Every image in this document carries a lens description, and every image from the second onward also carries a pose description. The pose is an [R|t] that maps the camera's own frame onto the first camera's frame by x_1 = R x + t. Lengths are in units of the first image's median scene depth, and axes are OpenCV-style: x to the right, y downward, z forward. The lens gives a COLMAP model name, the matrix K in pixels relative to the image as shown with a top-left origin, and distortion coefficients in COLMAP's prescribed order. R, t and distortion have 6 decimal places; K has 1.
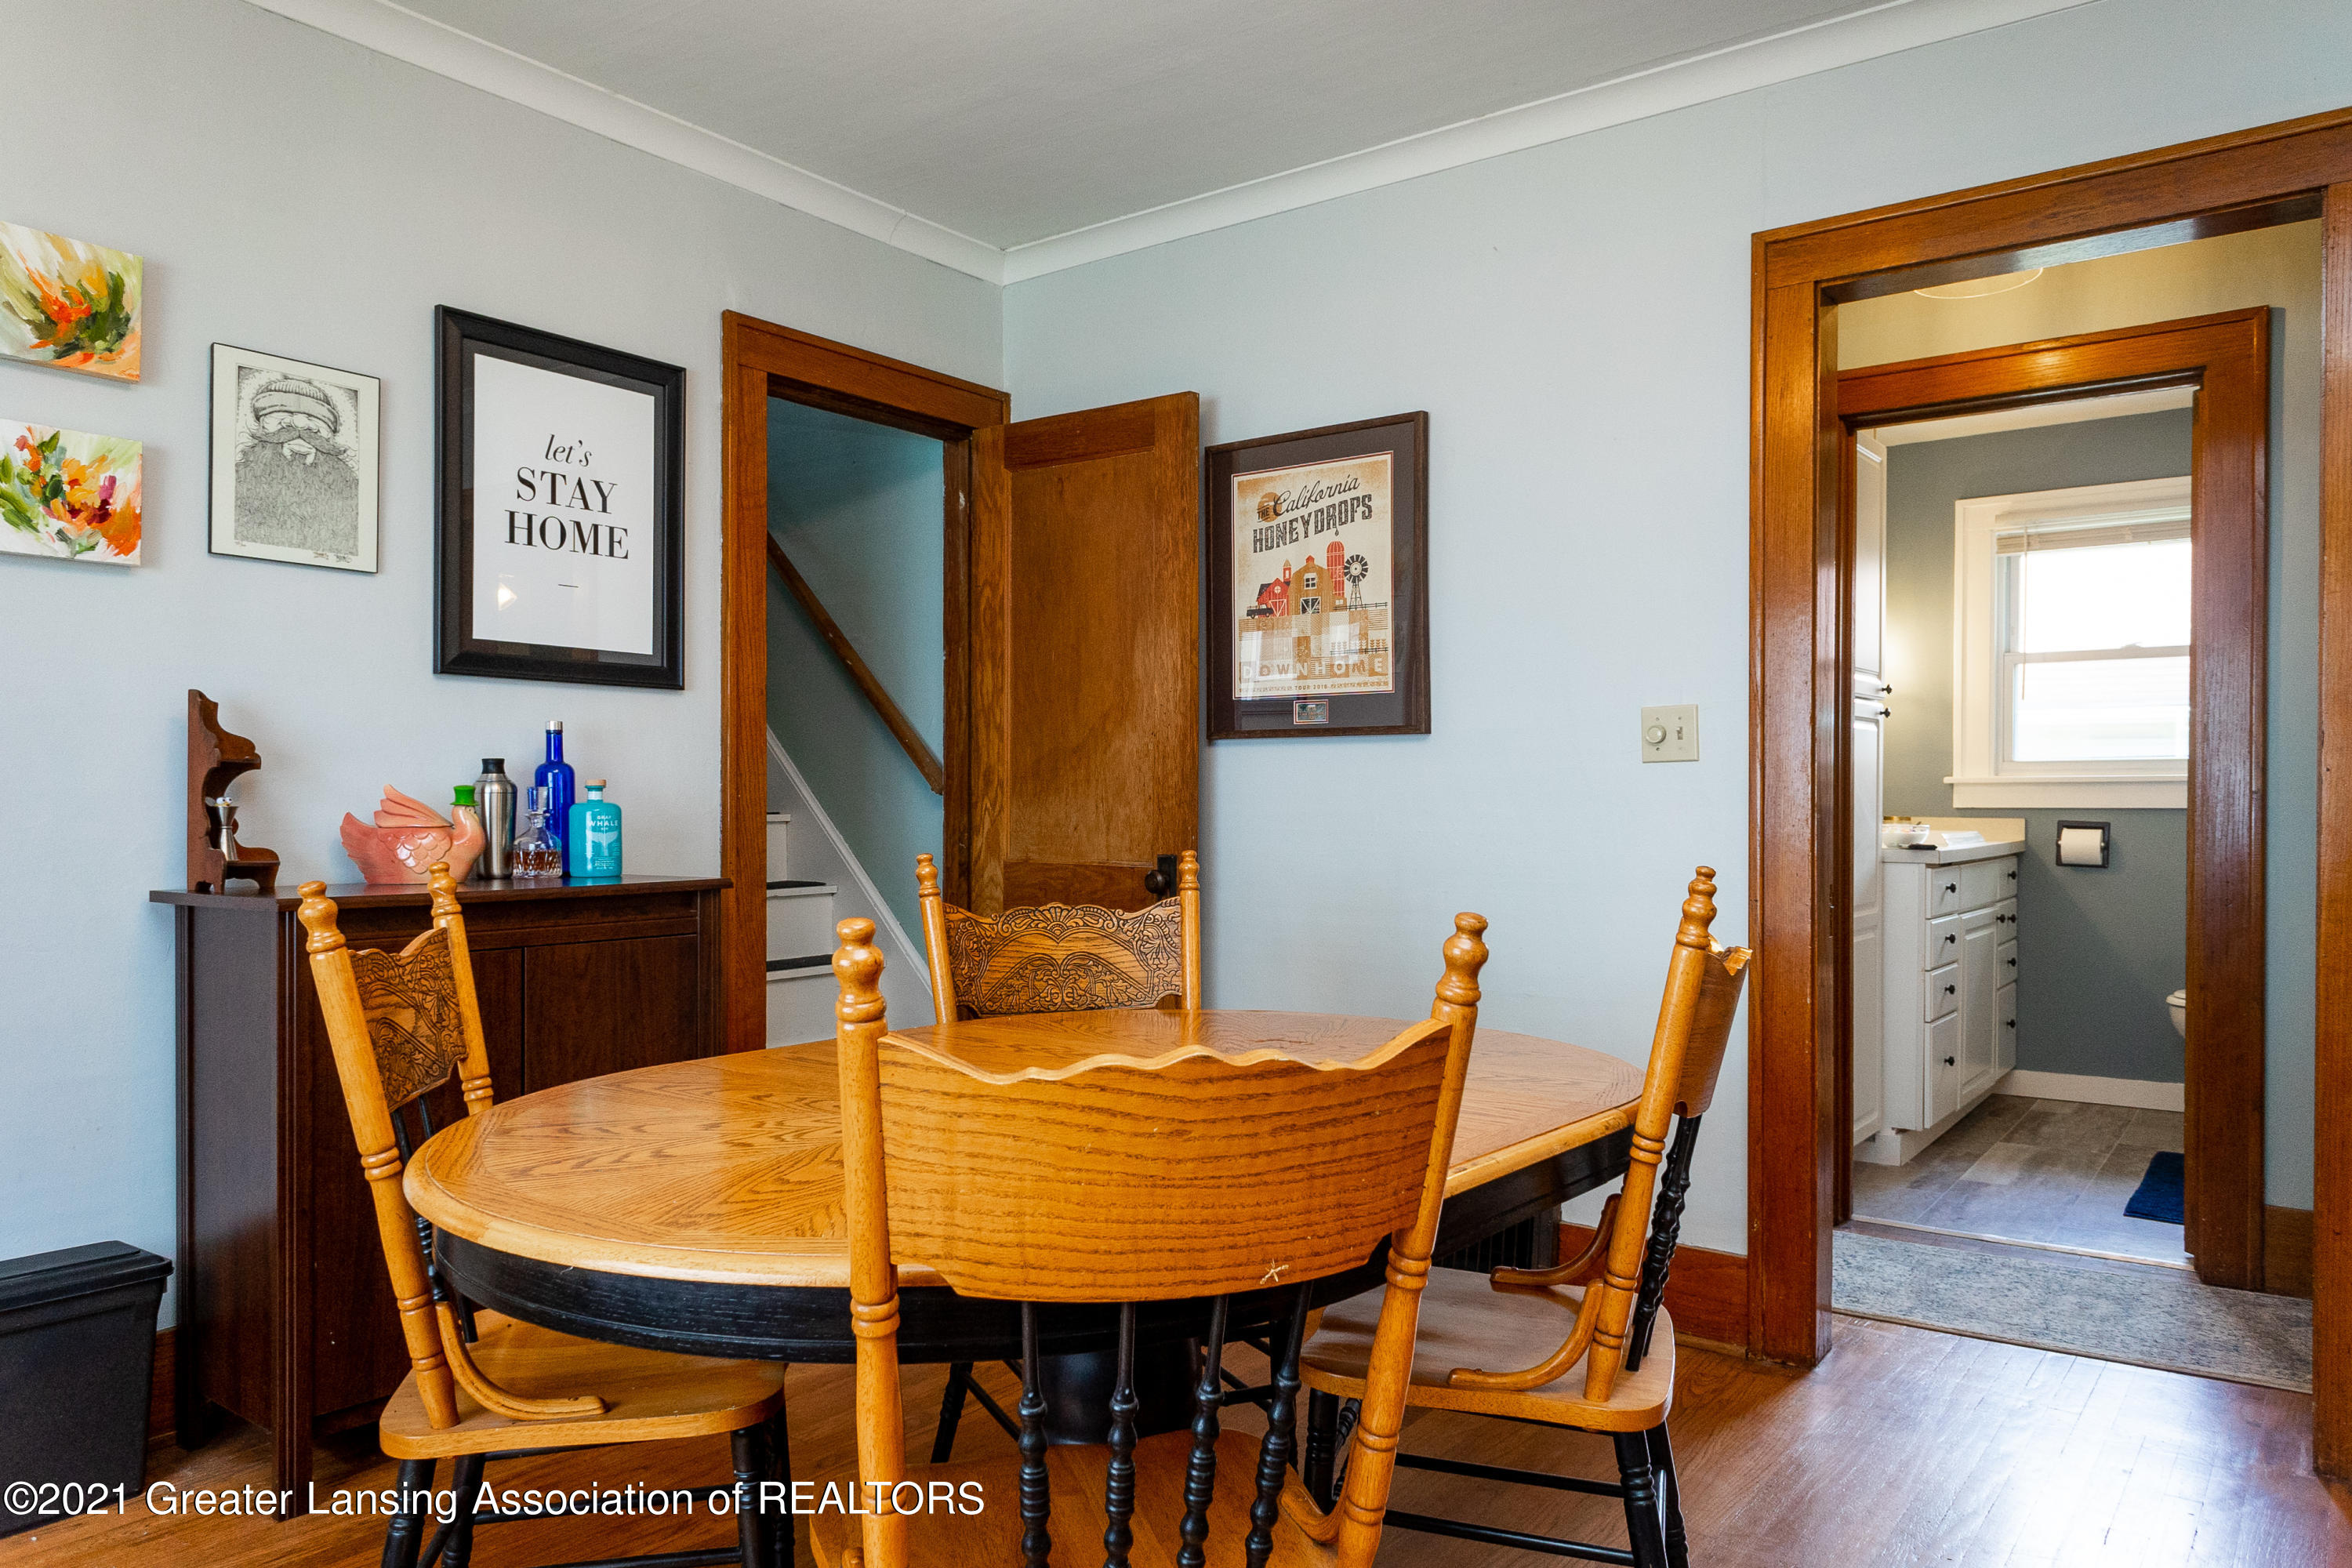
lens RADIAL K [[1645.0, 0, 1174.1], [0, 1645.0, 807.5], [0, 0, 1]] dist [0.044999, -0.004536]
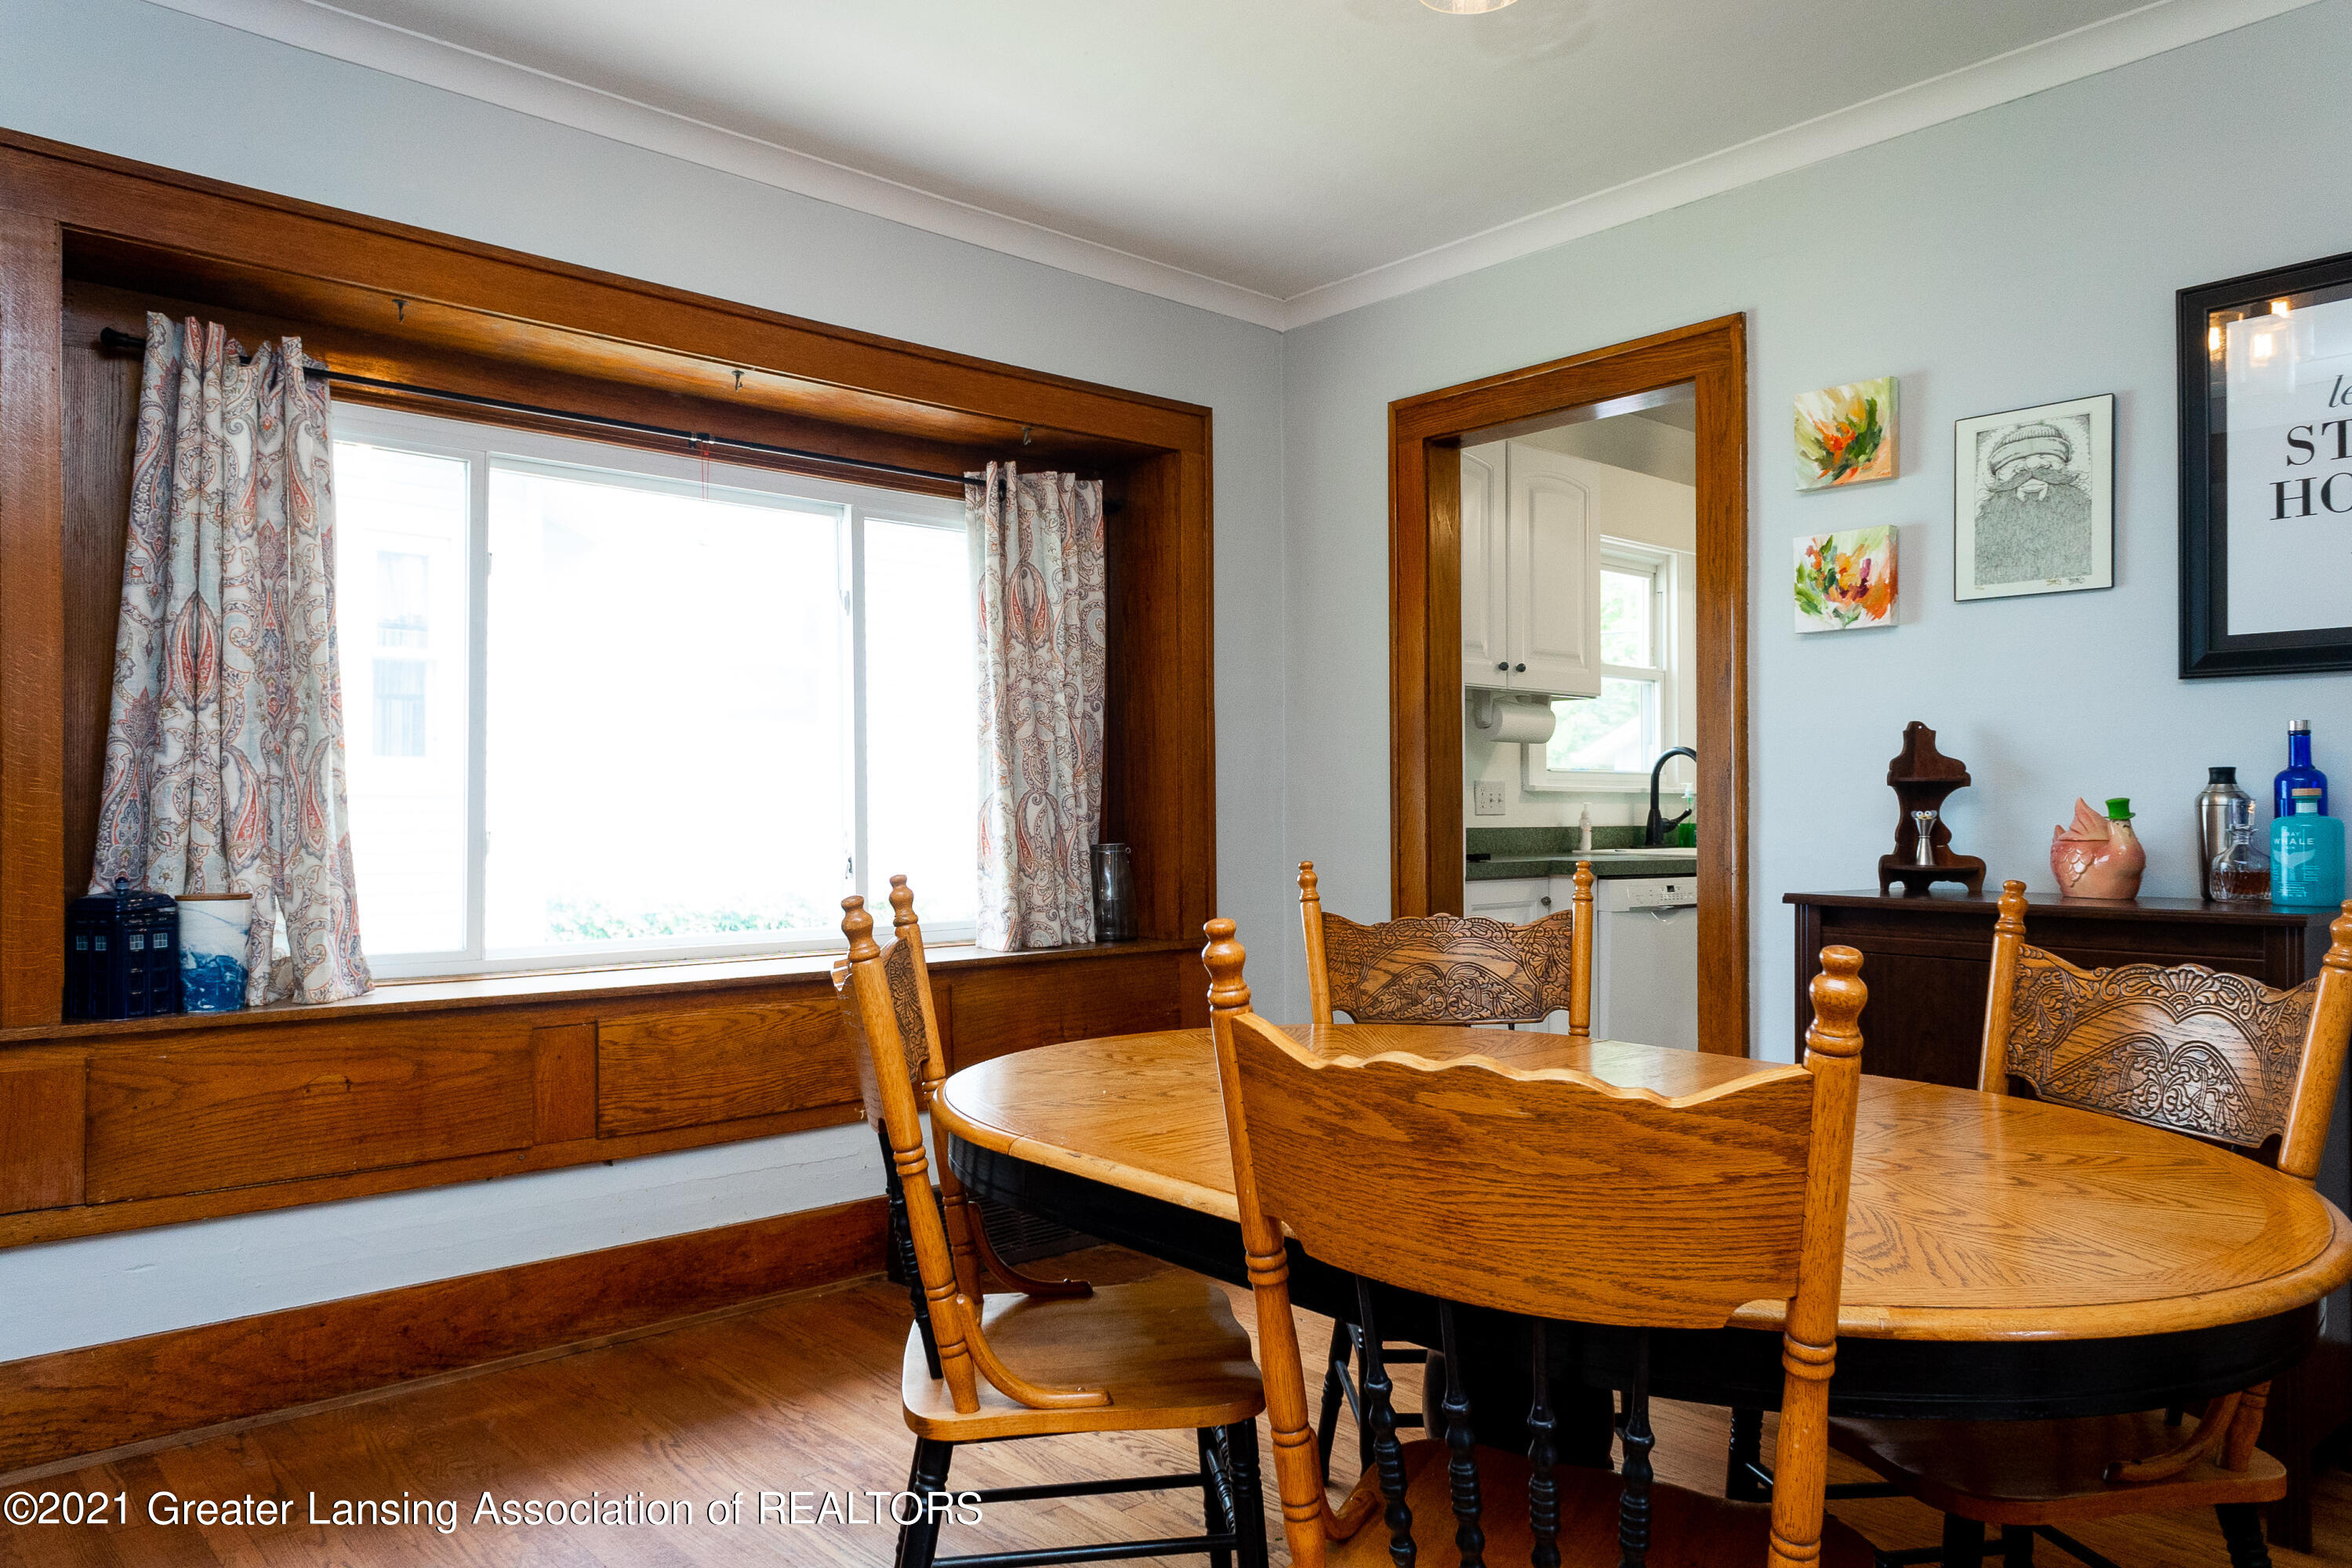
lens RADIAL K [[1645.0, 0, 1174.1], [0, 1645.0, 807.5], [0, 0, 1]] dist [0.044999, -0.004536]
pose [[-0.190515, -0.001127, -0.981684, 0.657252], [-0.000739, 0.999999, -0.001005, -0.006777], [0.981684, 0.000534, -0.190516, 0.676108]]
